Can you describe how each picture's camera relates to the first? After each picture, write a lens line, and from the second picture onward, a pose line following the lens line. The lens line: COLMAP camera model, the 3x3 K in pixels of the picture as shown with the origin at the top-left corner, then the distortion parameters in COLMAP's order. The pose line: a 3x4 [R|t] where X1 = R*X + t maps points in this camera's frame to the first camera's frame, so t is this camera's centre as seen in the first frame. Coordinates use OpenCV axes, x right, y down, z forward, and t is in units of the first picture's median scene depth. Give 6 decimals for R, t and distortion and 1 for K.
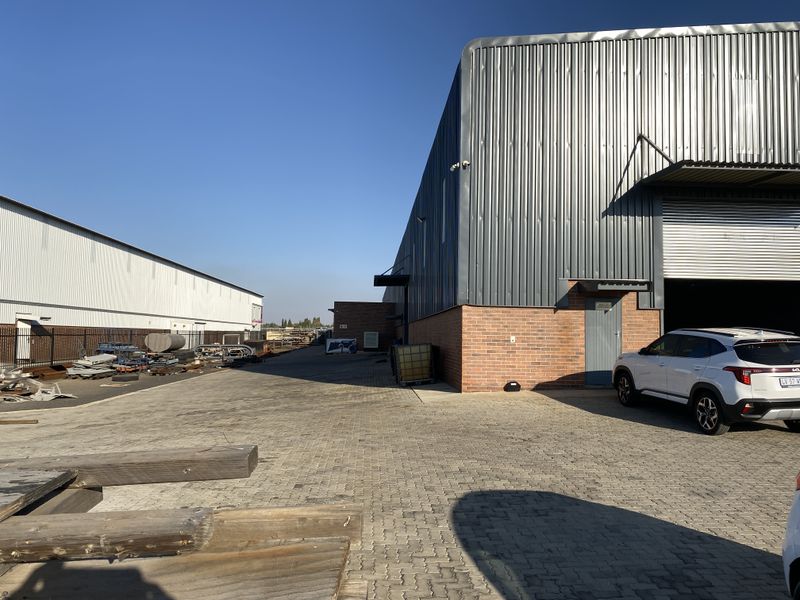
lens RADIAL K [[605.0, 0, 400.7], [0, 605.0, 298.9], [0, 0, 1]] dist [0.009271, 0.002284]
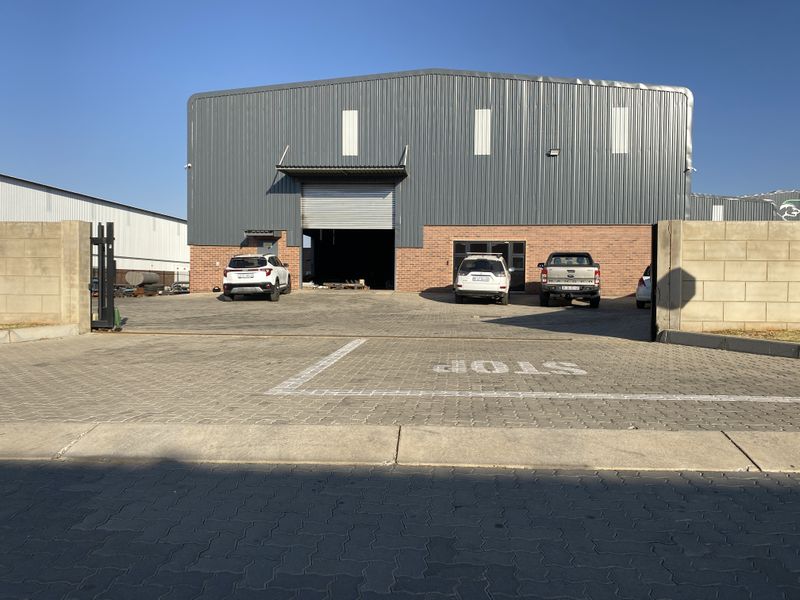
lens RADIAL K [[605.0, 0, 399.4], [0, 605.0, 300.2], [0, 0, 1]] dist [0.009271, 0.002284]
pose [[0.991836, -0.000029, -0.127521, 0.945578], [0.011158, 0.996184, 0.086558, 0.024436], [0.127032, -0.087274, 0.988052, -0.723758]]
